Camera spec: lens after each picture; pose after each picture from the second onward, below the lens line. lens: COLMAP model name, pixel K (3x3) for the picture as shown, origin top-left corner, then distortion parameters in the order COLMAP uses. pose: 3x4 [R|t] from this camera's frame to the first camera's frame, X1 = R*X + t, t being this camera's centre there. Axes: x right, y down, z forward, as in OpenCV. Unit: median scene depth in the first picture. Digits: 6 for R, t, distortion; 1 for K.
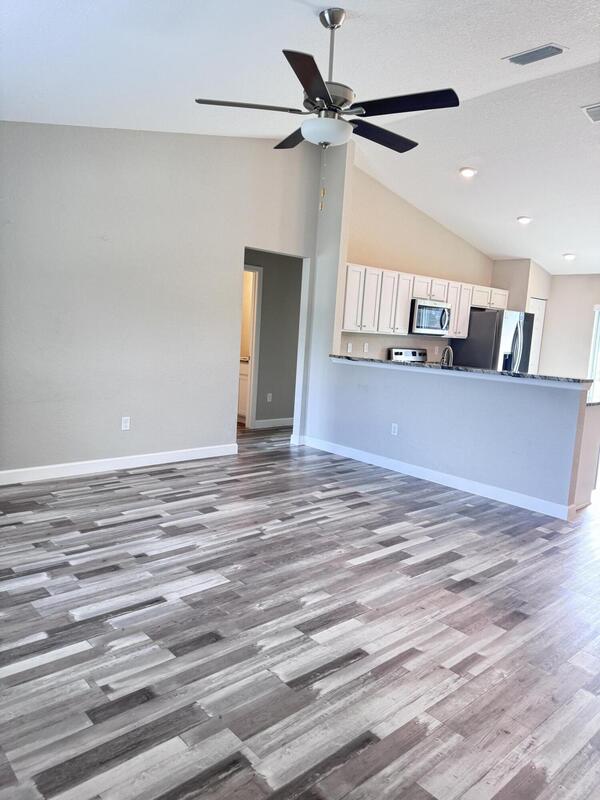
lens RADIAL K [[563.1, 0, 300.0], [0, 563.1, 400.0], [0, 0, 1]] dist [0.002976, -0.008223]
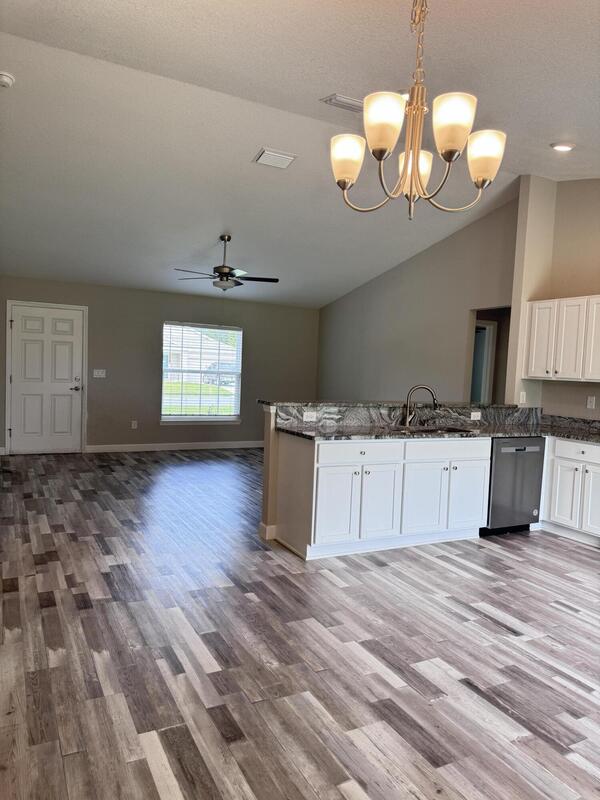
lens RADIAL K [[562.5, 0, 300.0], [0, 562.5, 400.0], [0, 0, 1]] dist [0.001902, -0.007817]
pose [[-0.231296, -0.010726, -0.972824, 2.641175], [-0.180243, 0.983101, 0.032014, -0.140451], [0.956041, 0.182749, -0.229320, 2.272801]]
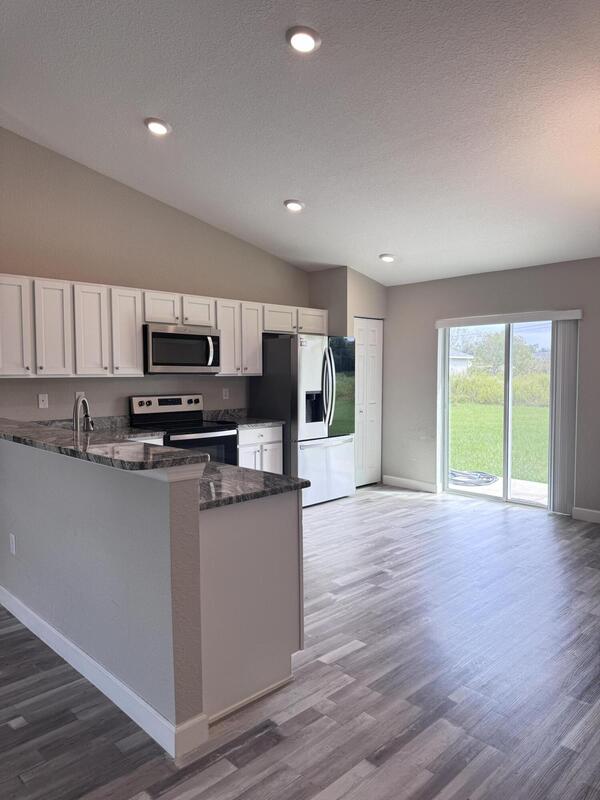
lens RADIAL K [[554.7, 0, 300.0], [0, 554.7, 400.0], [0, 0, 1]] dist [0.127296, -0.196812]
pose [[0.996434, -0.067241, 0.050978, 1.022107], [0.070949, 0.994671, -0.074807, -0.064115], [-0.045676, 0.078157, 0.995894, 0.913238]]
